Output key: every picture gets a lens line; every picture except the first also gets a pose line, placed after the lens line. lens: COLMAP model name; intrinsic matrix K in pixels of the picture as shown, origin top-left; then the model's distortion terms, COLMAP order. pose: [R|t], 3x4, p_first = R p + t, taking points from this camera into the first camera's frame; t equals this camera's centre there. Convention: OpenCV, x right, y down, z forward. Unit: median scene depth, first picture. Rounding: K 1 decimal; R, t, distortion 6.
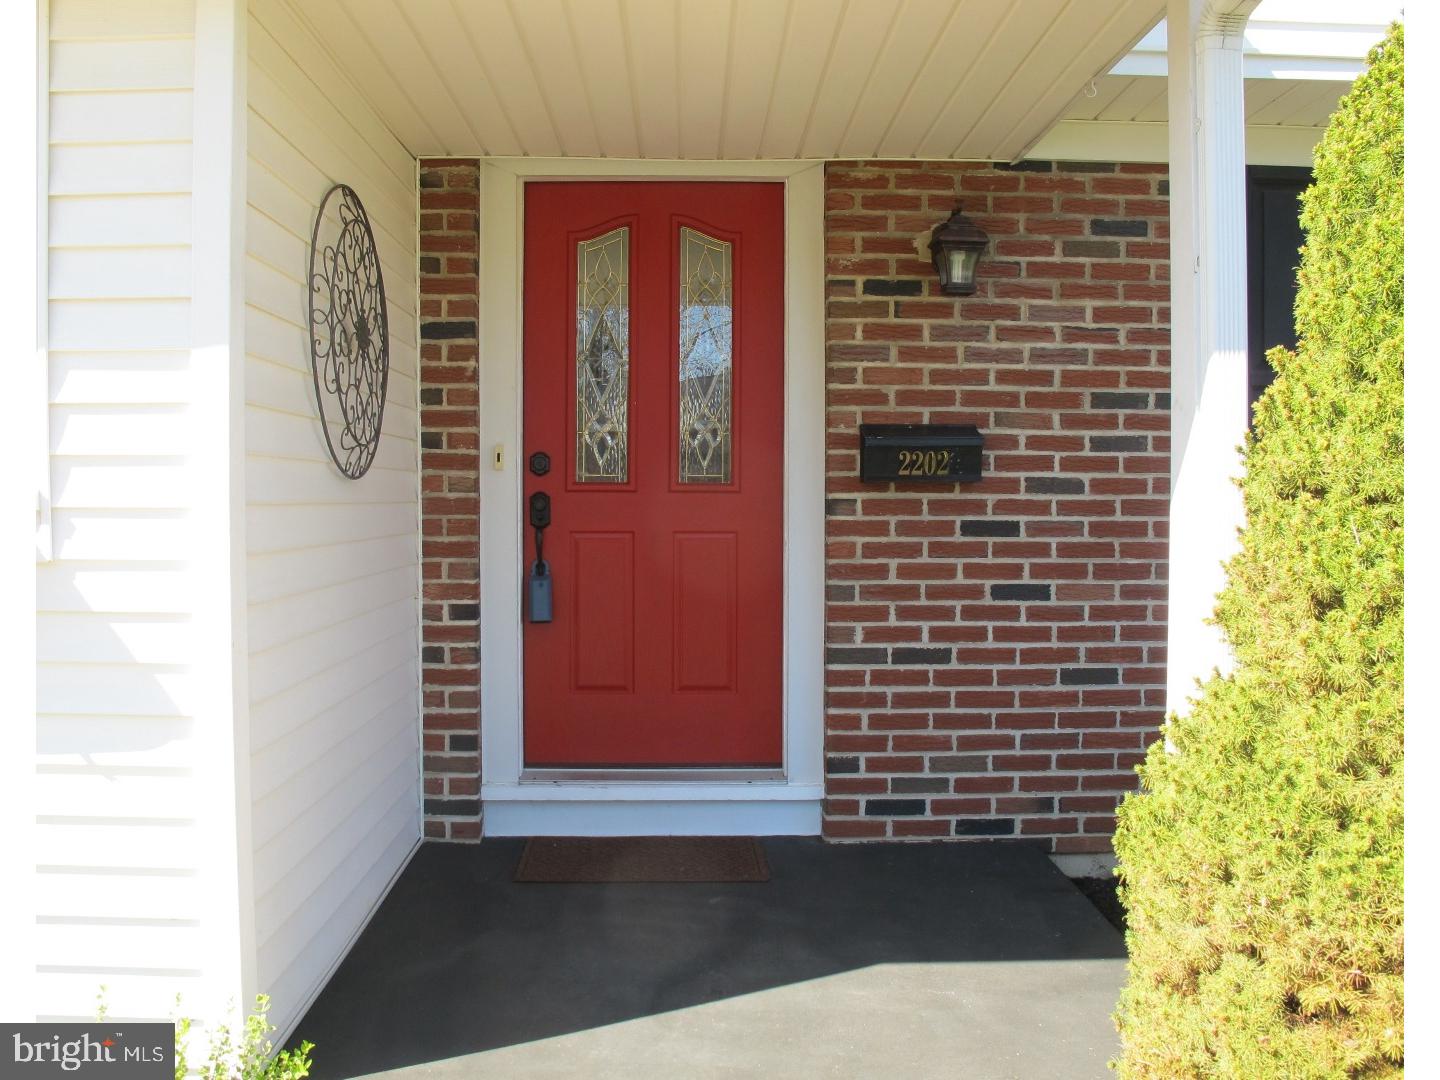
lens RADIAL K [[1247.2, 0, 720.0], [0, 1247.2, 540.0], [0, 0, 1]] dist [-0.078501, -0.001741]
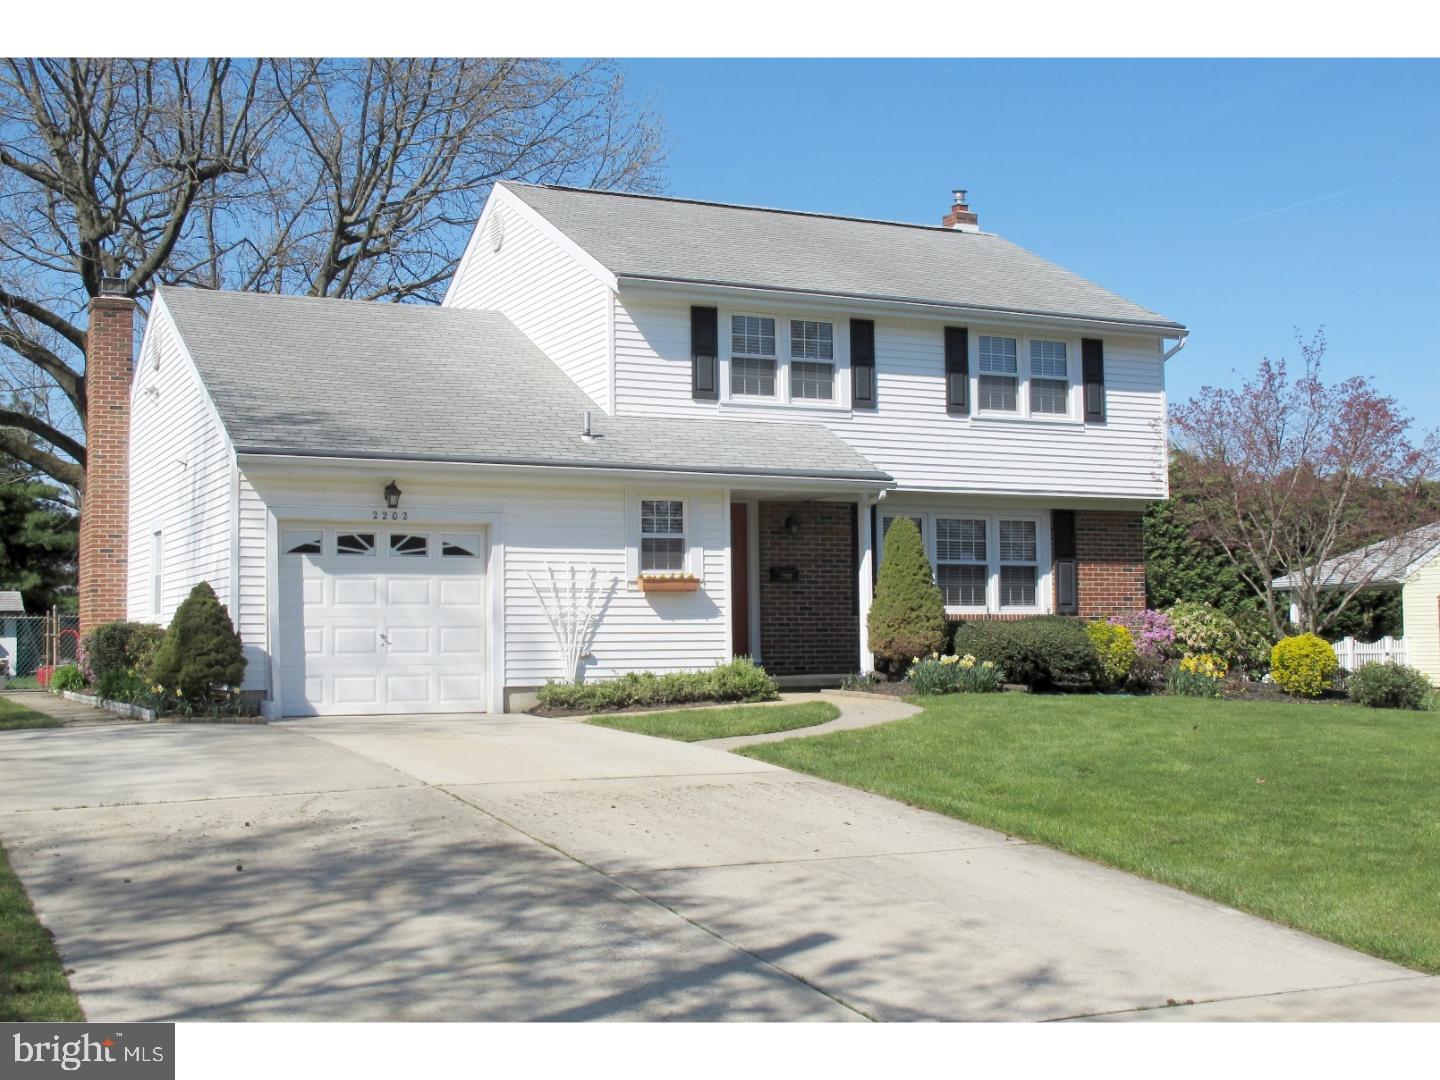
lens RADIAL K [[1853.2, 0, 720.0], [0, 1853.2, 540.0], [0, 0, 1]] dist [-0.152597, -0.004743]
pose [[0.916011, 0.011823, 0.400979, -2.408565], [0.023587, 0.996249, -0.083258, 0.312298], [-0.400459, 0.085723, 0.912296, -4.352558]]
